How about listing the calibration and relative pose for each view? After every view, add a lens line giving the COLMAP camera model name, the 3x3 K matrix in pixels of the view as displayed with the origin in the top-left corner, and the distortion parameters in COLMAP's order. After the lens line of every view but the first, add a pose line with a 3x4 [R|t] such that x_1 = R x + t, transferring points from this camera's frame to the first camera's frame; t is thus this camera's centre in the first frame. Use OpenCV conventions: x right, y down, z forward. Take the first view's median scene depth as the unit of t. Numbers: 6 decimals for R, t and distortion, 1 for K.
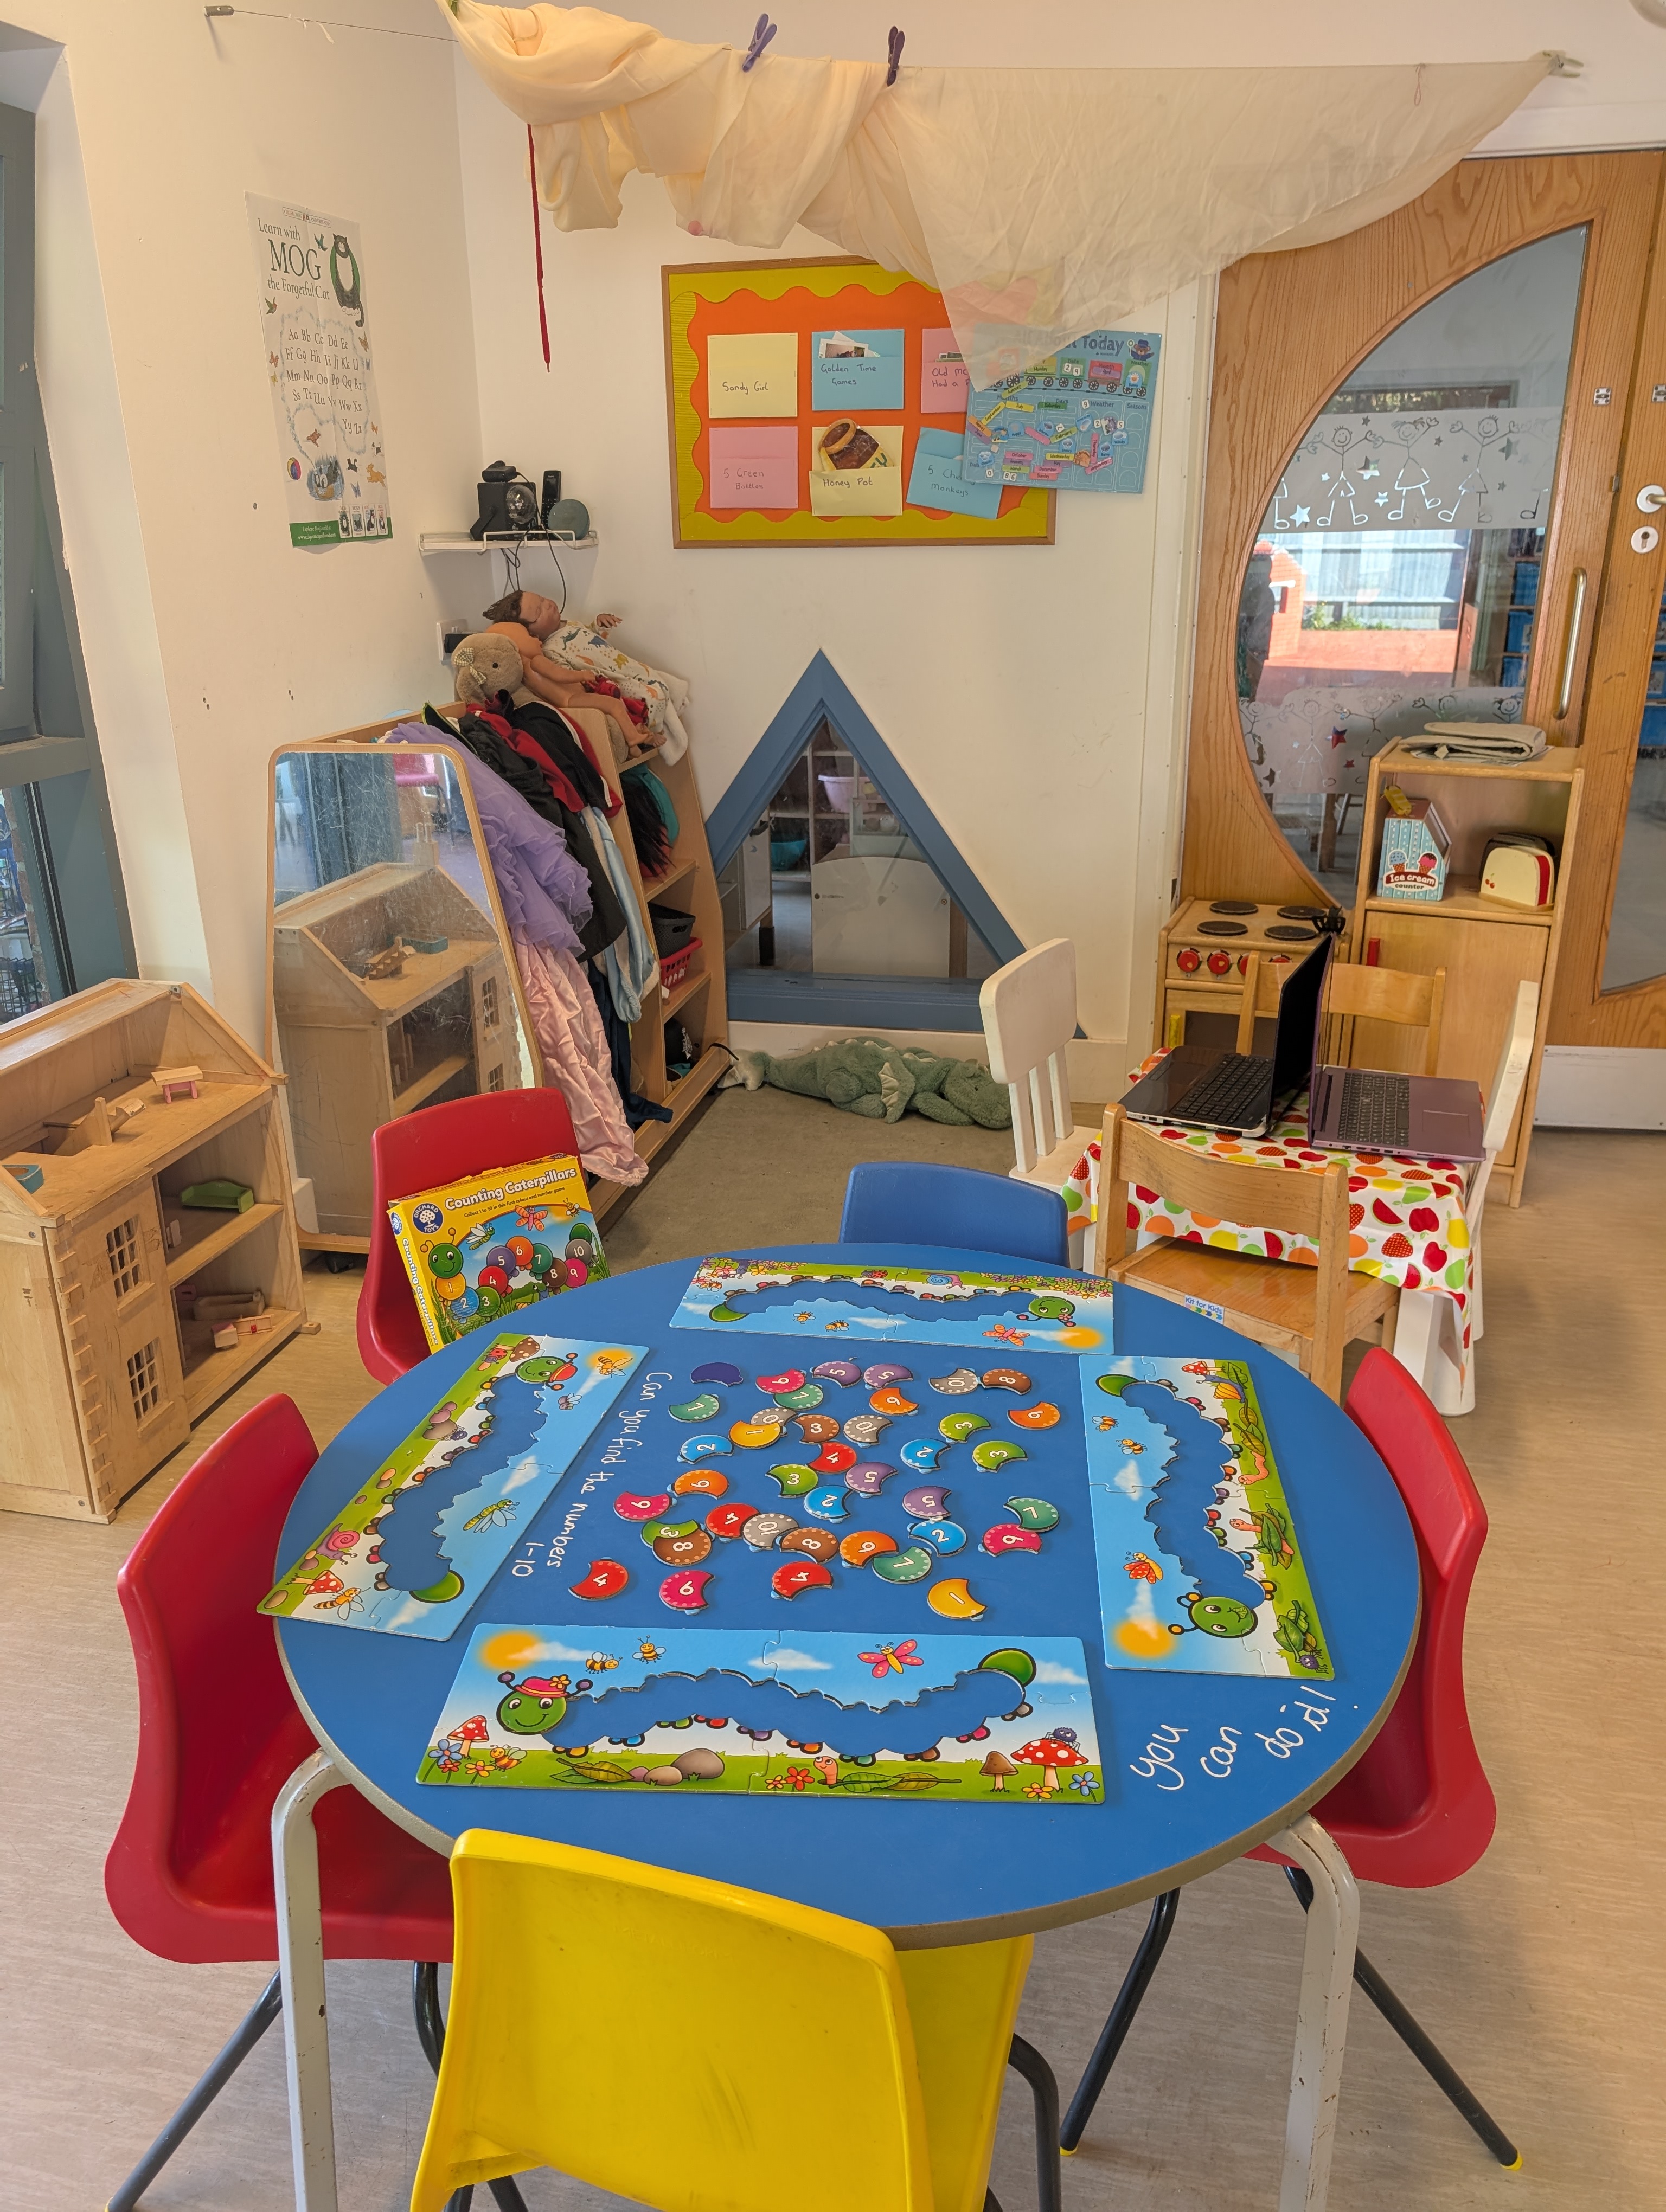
lens RADIAL K [[1603.9, 0, 841.4], [0, 1603.9, 1115.4], [0, 0, 1]] dist [0.022528, -0.018722]
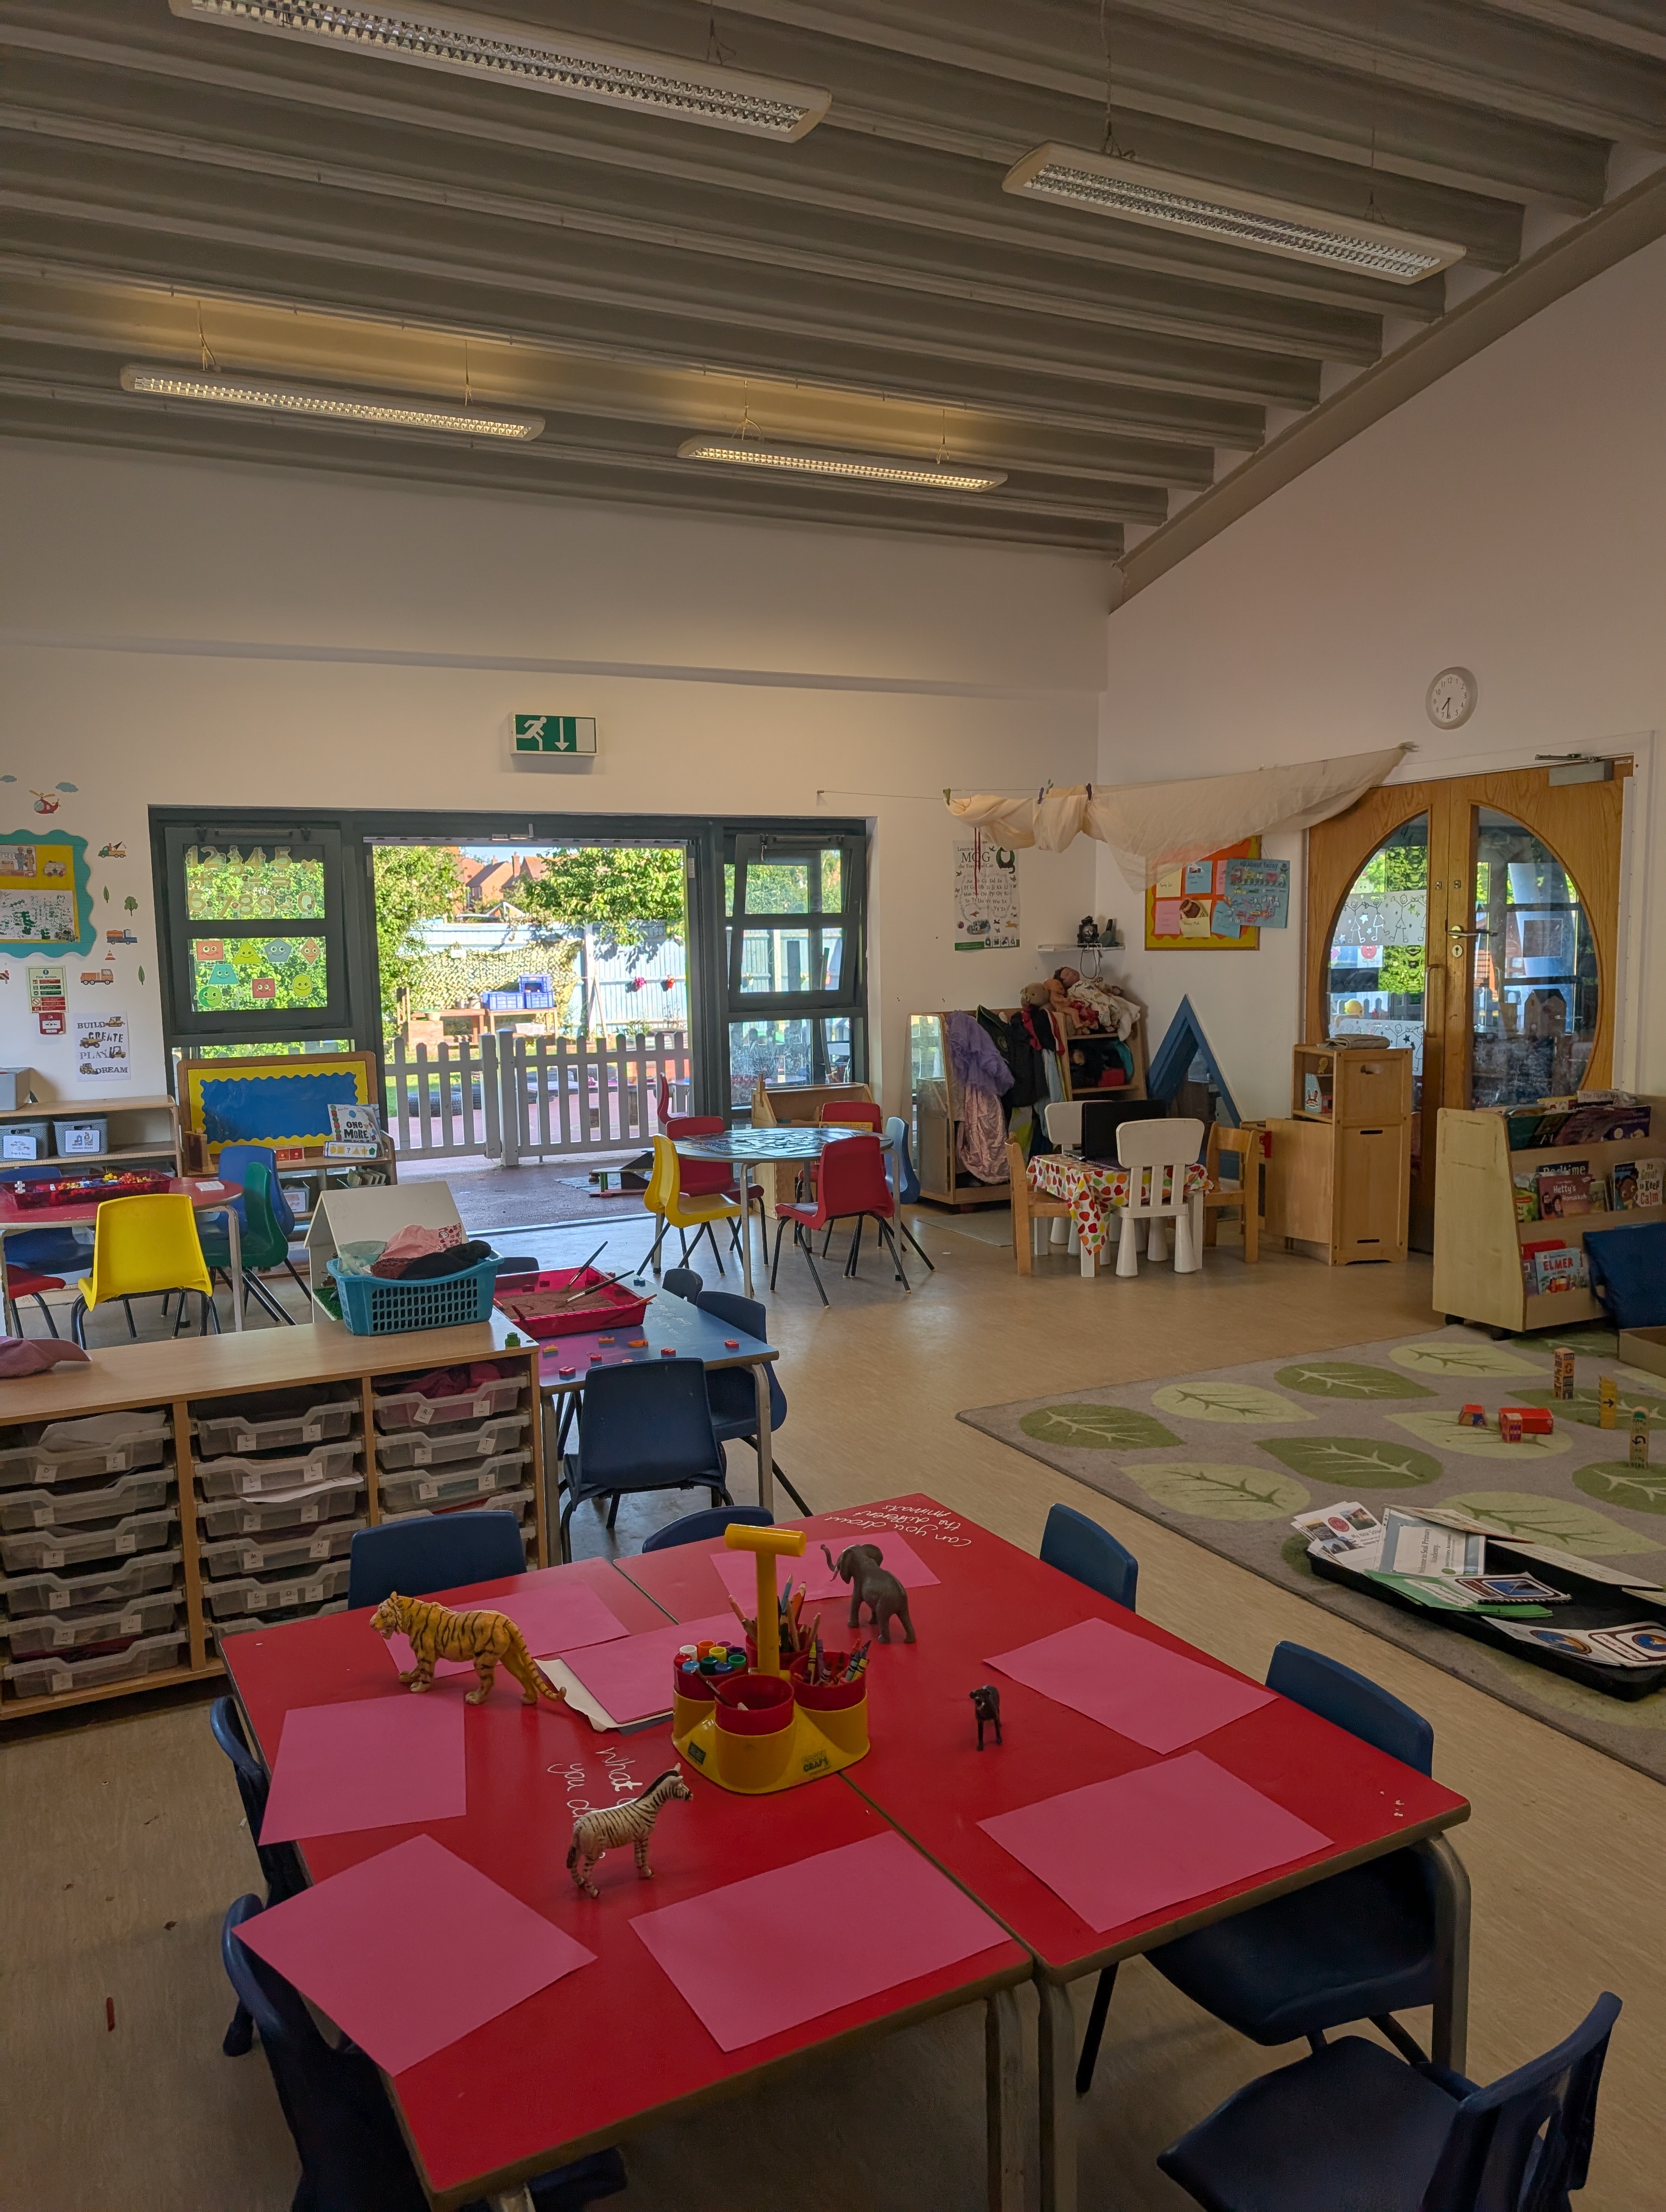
lens RADIAL K [[1603.9, 0, 814.1], [0, 1603.9, 1143.7], [0, 0, 1]] dist [0.022528, -0.018722]
pose [[0.610387, 0.101261, -0.785604, 1.602431], [-0.265789, 0.960477, -0.082707, 0.251329], [0.746180, 0.259288, 0.613177, -0.760369]]
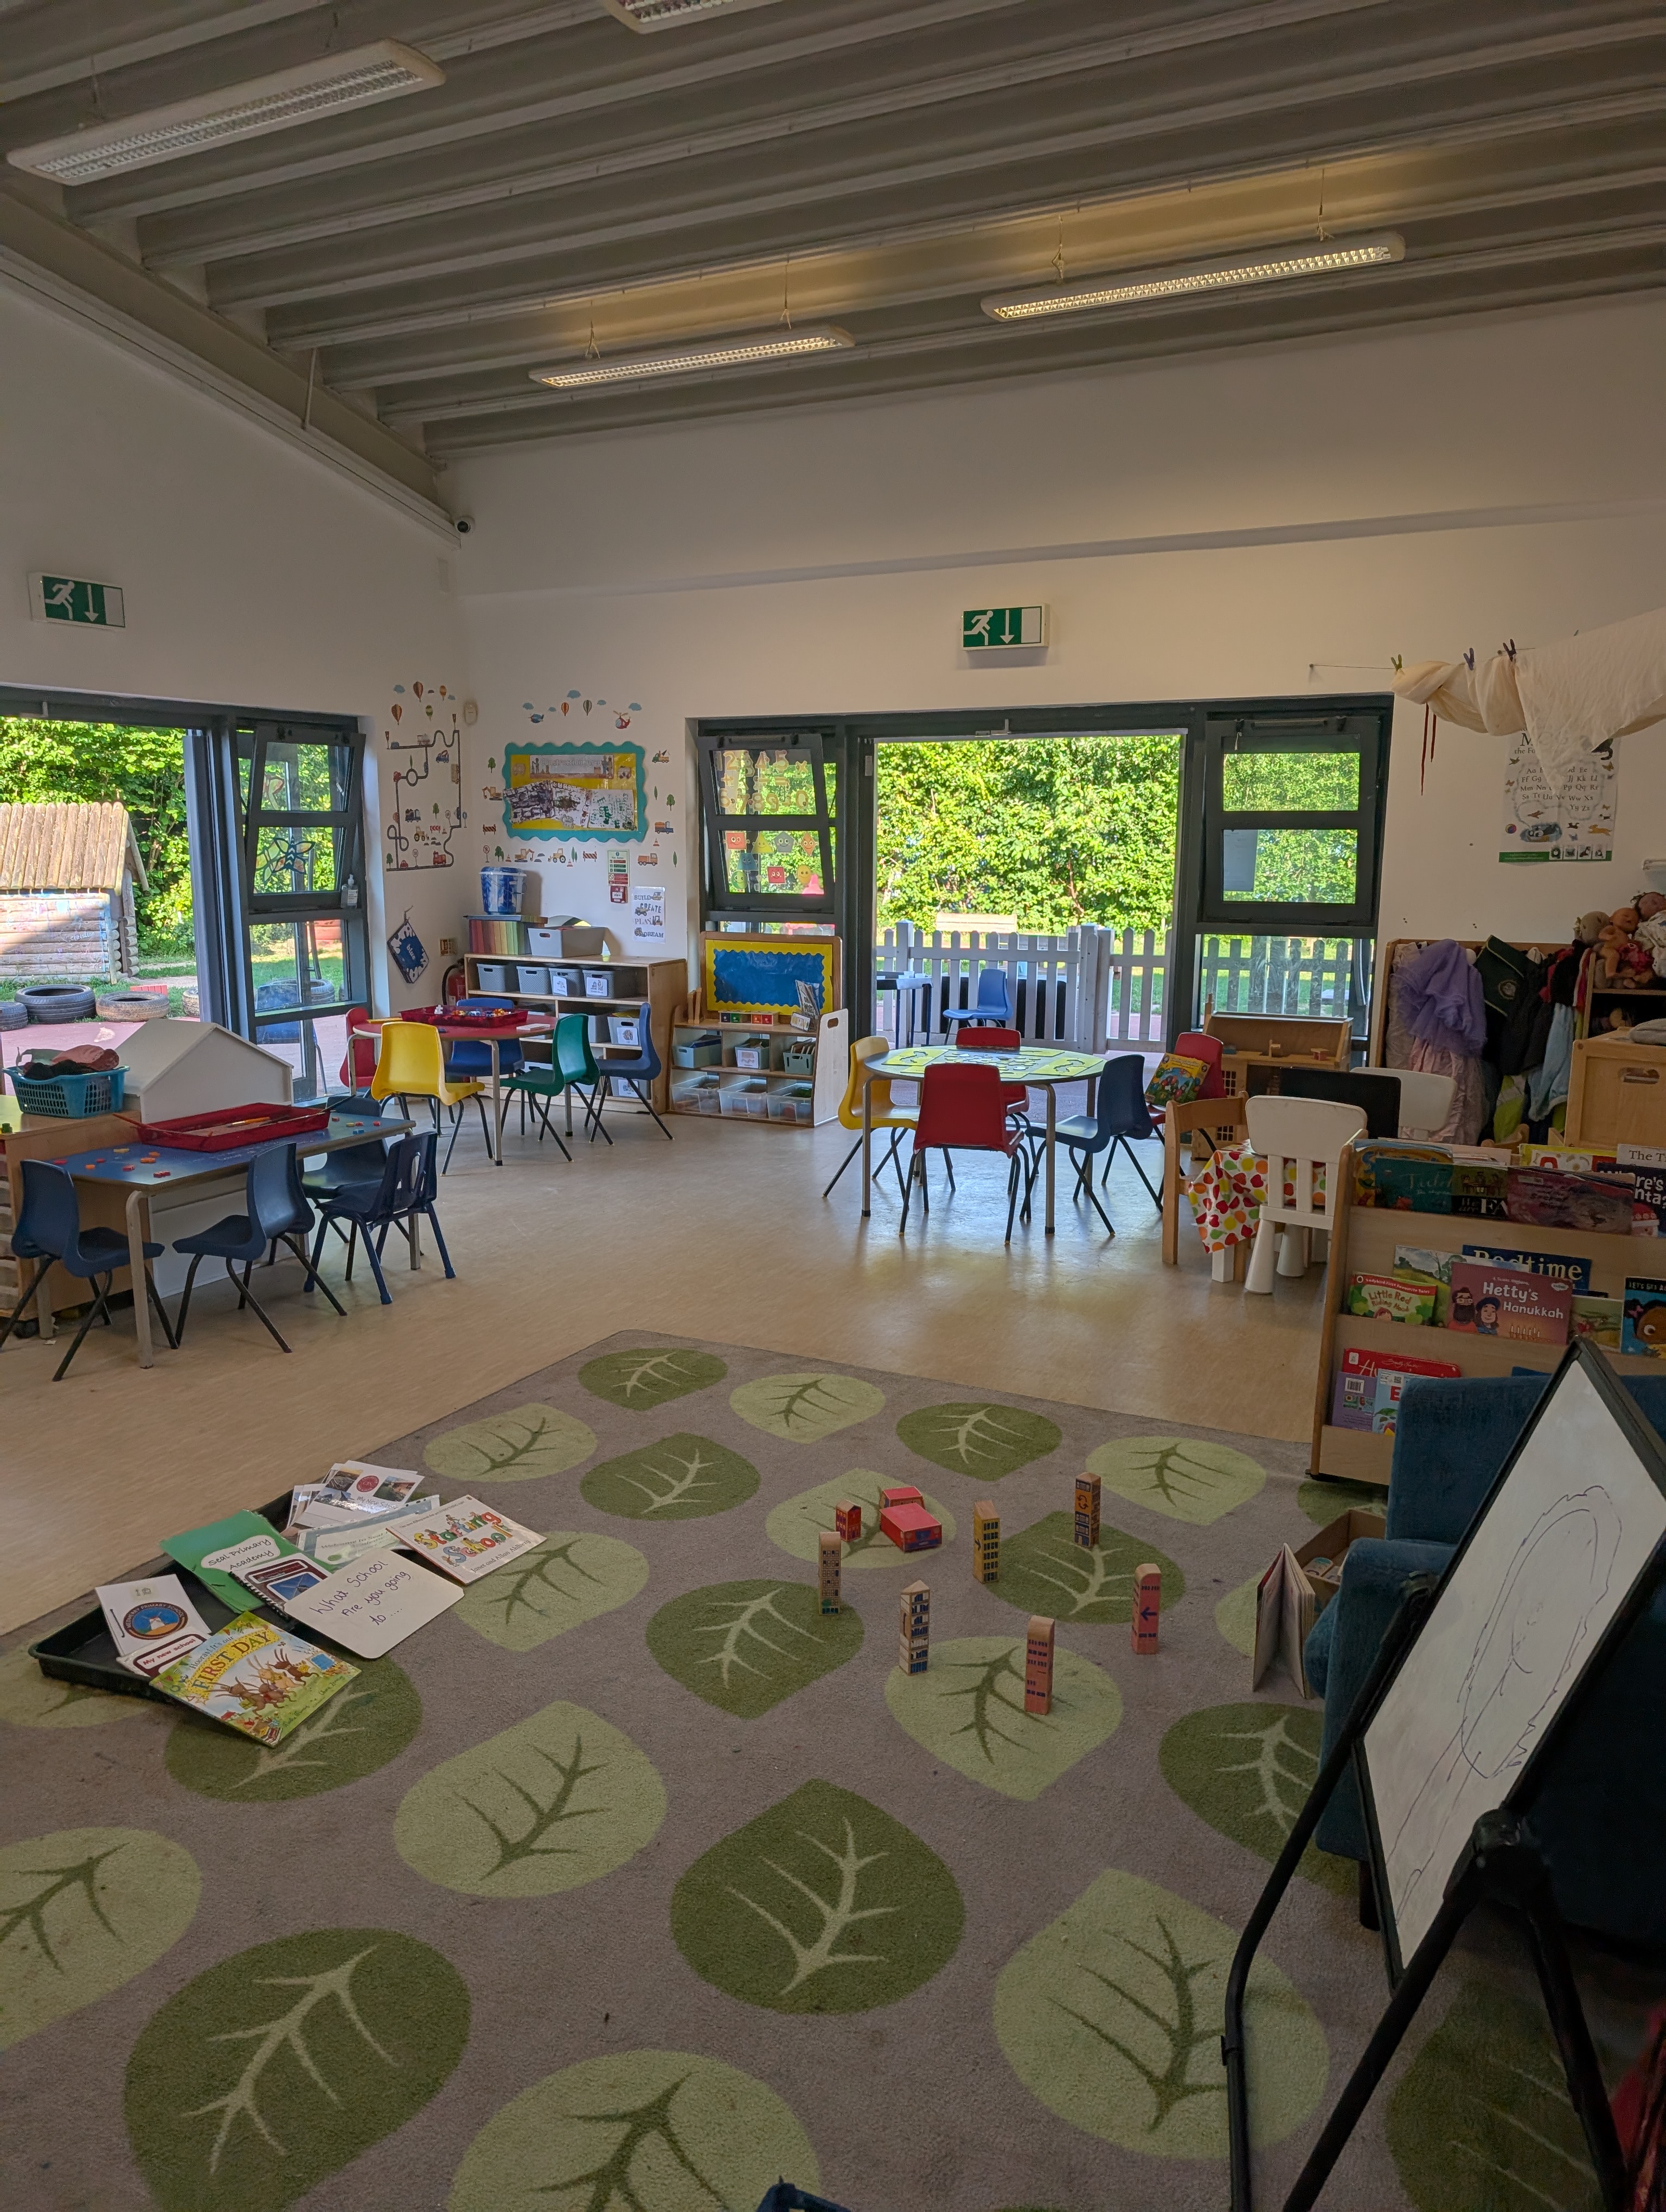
lens RADIAL K [[1603.9, 0, 805.9], [0, 1603.9, 1139.7], [0, 0, 1]] dist [0.022528, -0.018722]
pose [[-0.277159, 0.195547, -0.940715, 1.855241], [-0.334210, 0.898312, 0.285199, -0.291321], [0.900826, 0.393442, -0.183622, 0.630042]]
